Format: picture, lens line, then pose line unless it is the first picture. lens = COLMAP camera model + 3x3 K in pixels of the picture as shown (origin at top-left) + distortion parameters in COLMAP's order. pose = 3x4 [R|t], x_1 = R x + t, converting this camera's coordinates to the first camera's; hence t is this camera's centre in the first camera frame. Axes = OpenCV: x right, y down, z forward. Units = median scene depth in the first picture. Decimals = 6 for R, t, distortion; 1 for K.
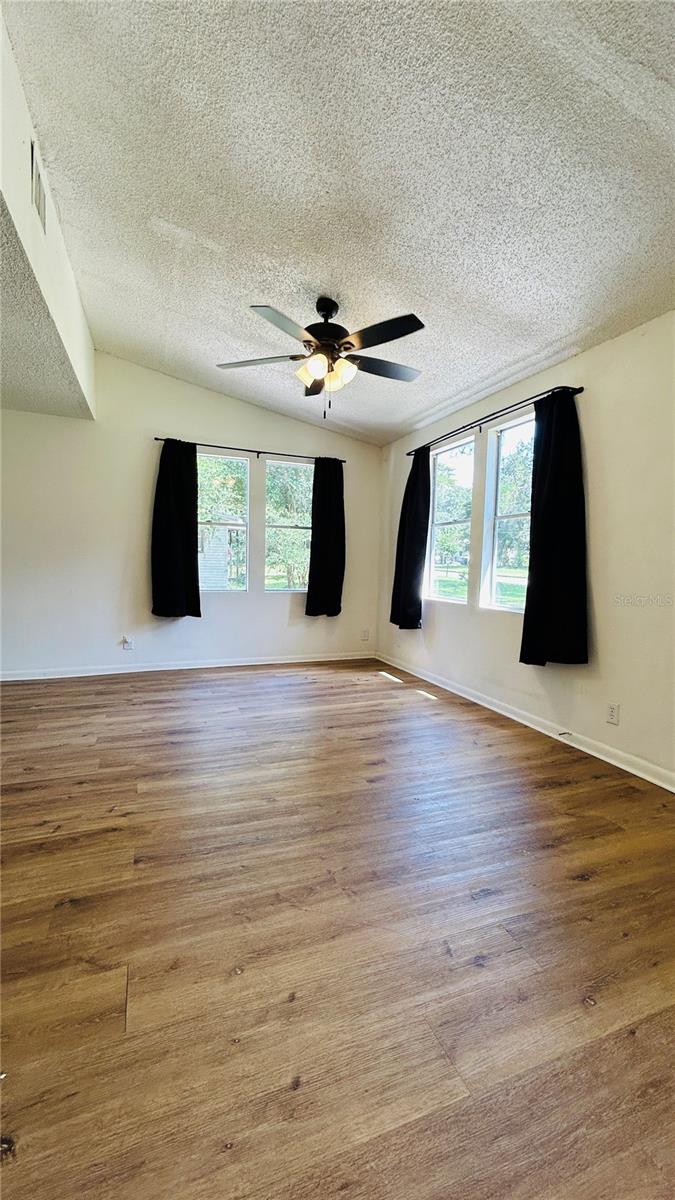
lens RADIAL K [[501.0, 0, 337.5], [0, 501.0, 600.0], [0, 0, 1]] dist [-0.000283, -0.000091]
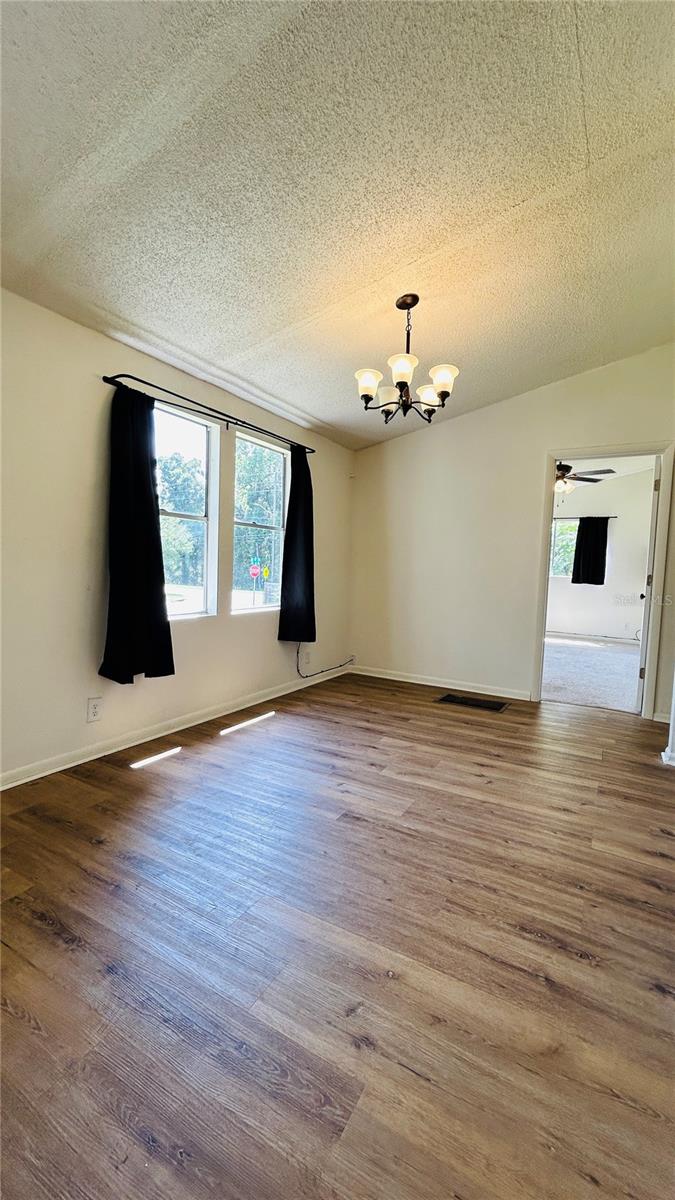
lens RADIAL K [[501.0, 0, 337.5], [0, 501.0, 600.0], [0, 0, 1]] dist [-0.000283, -0.000091]
pose [[-0.594171, -0.081500, 0.800199, -0.624602], [0.019906, 0.993059, 0.115924, -0.126723], [-0.804092, 0.084808, -0.588425, 1.461855]]
